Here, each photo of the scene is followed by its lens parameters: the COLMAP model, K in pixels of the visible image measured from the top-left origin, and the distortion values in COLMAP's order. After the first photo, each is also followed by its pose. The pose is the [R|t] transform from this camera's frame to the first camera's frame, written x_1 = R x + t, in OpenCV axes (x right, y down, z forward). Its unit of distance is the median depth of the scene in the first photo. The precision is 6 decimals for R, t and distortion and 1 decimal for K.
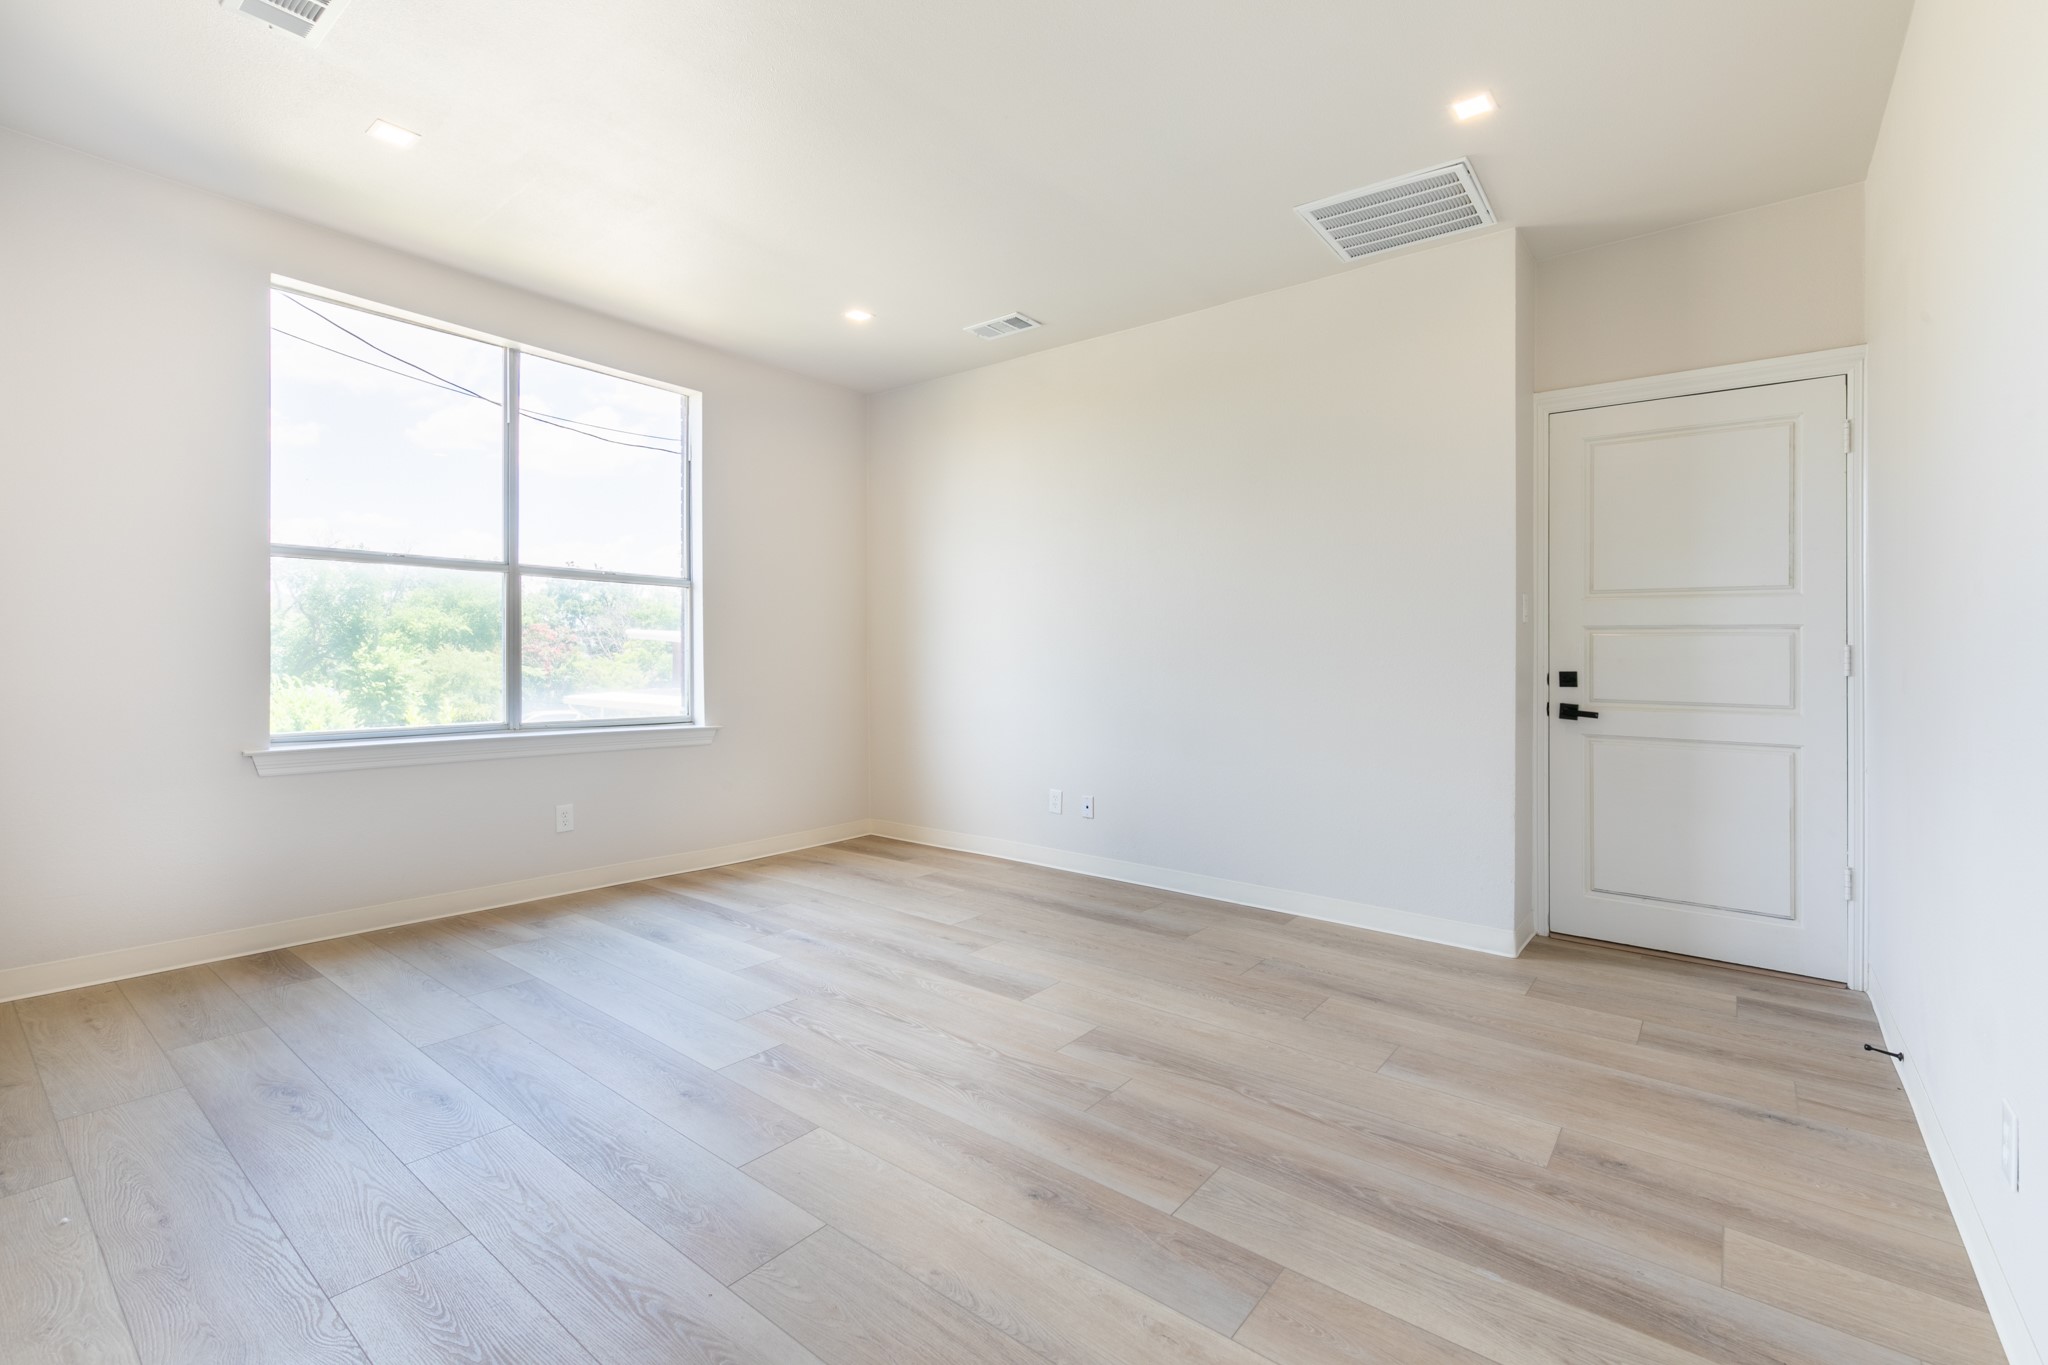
lens RADIAL K [[913.1, 0, 1028.2], [0, 913.1, 646.9], [0, 0, 1]] dist [0.010879, -0.000039]
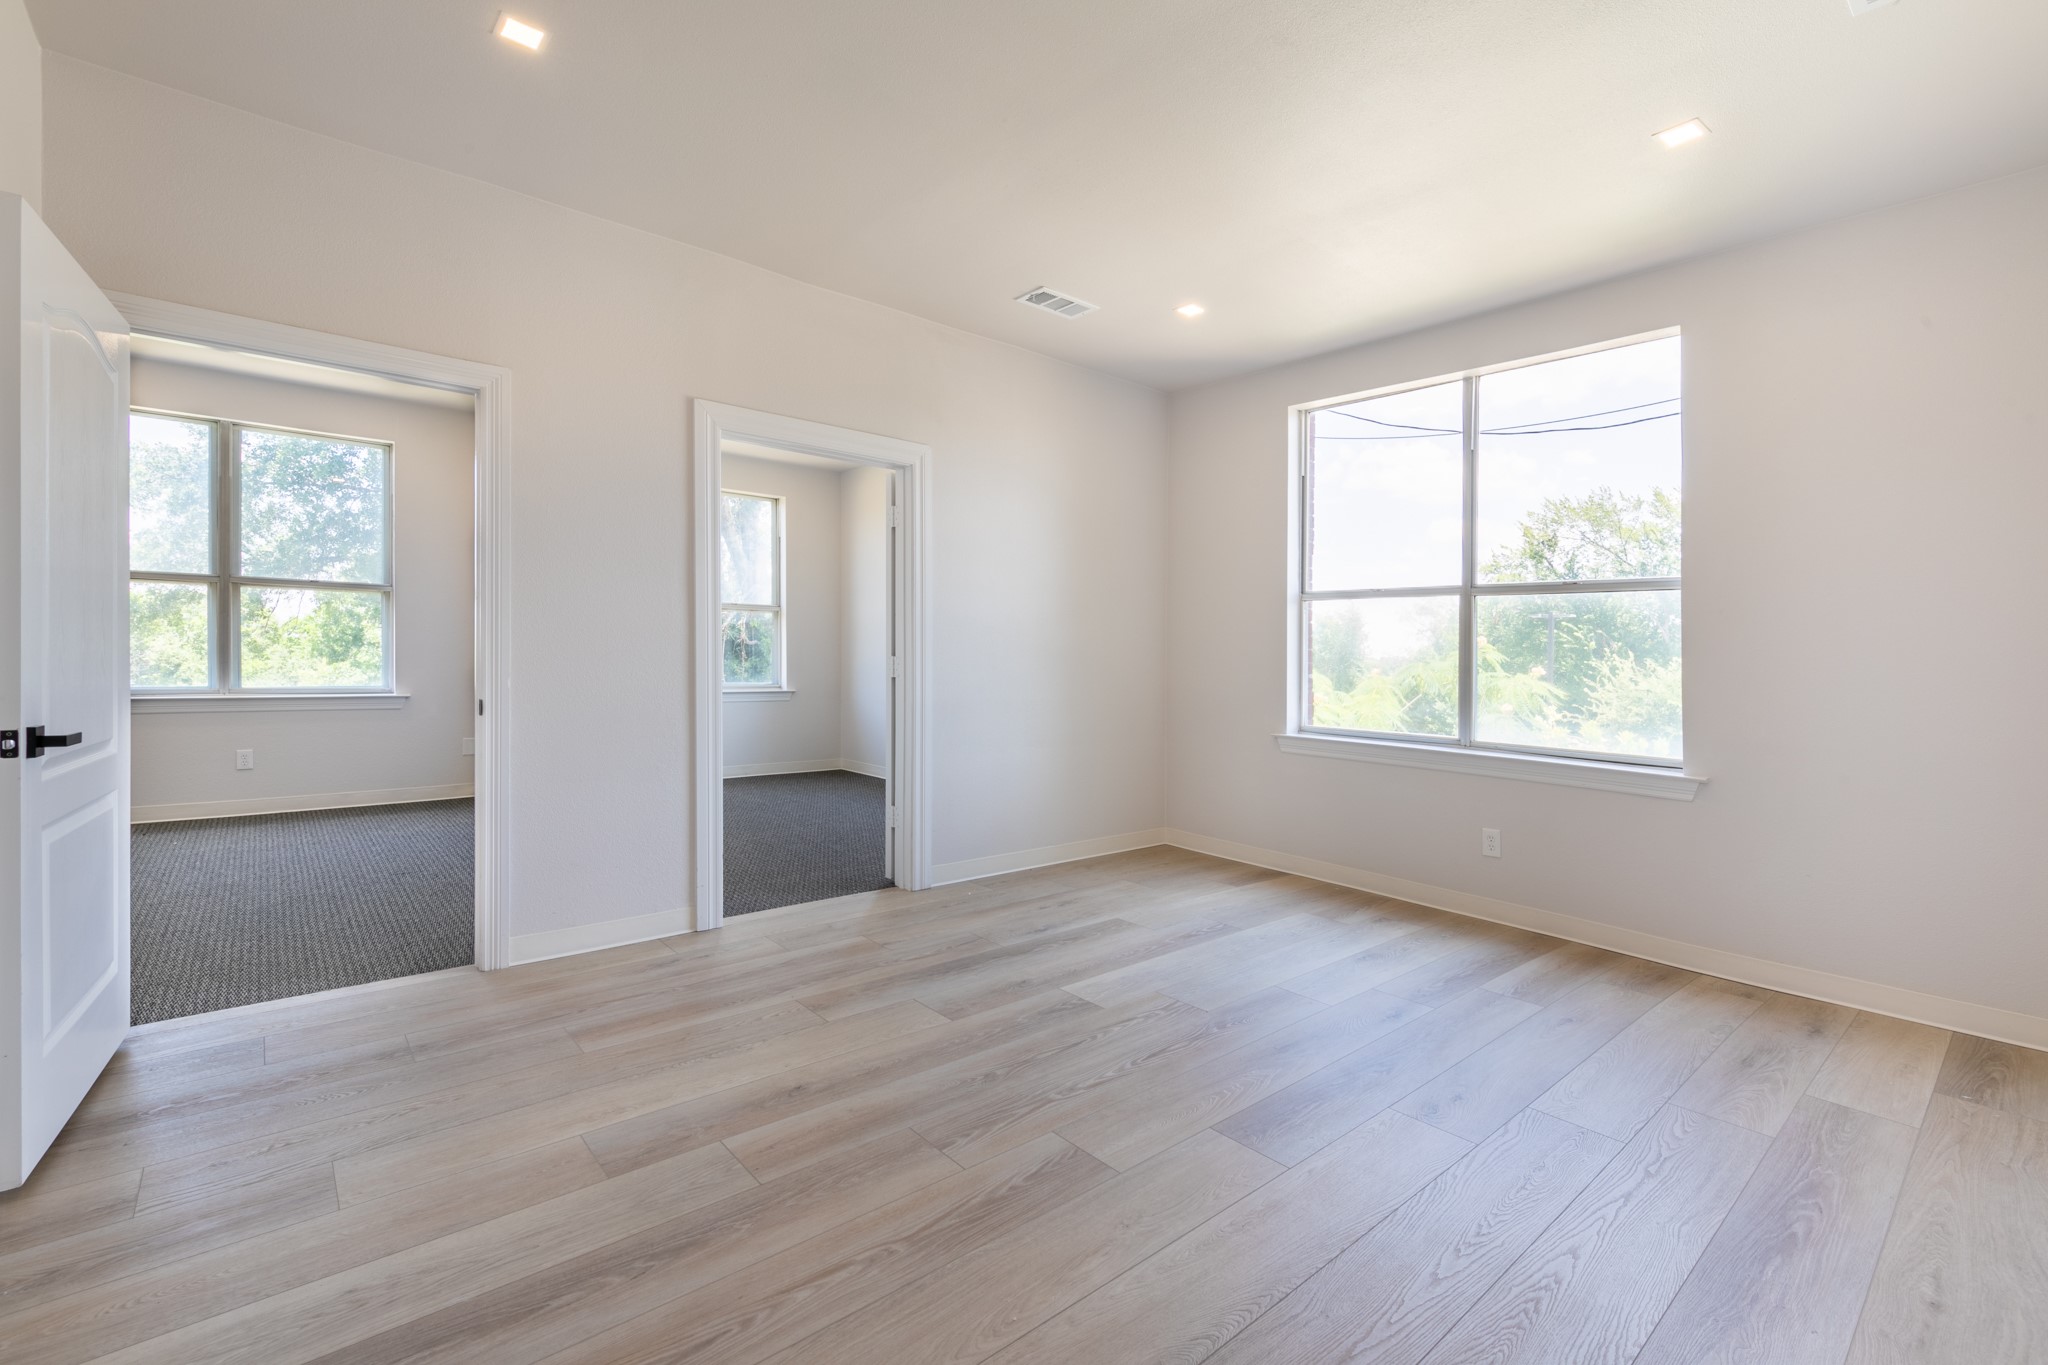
lens RADIAL K [[889.0, 0, 1024.0], [0, 889.0, 682.5], [0, 0, 1]] dist [-0.001349, -0.000181]
pose [[-0.196131, 0.011805, -0.980507, 0.910615], [-0.019914, 0.999673, 0.016019, 0.021813], [0.980376, 0.022667, -0.195831, 1.240668]]
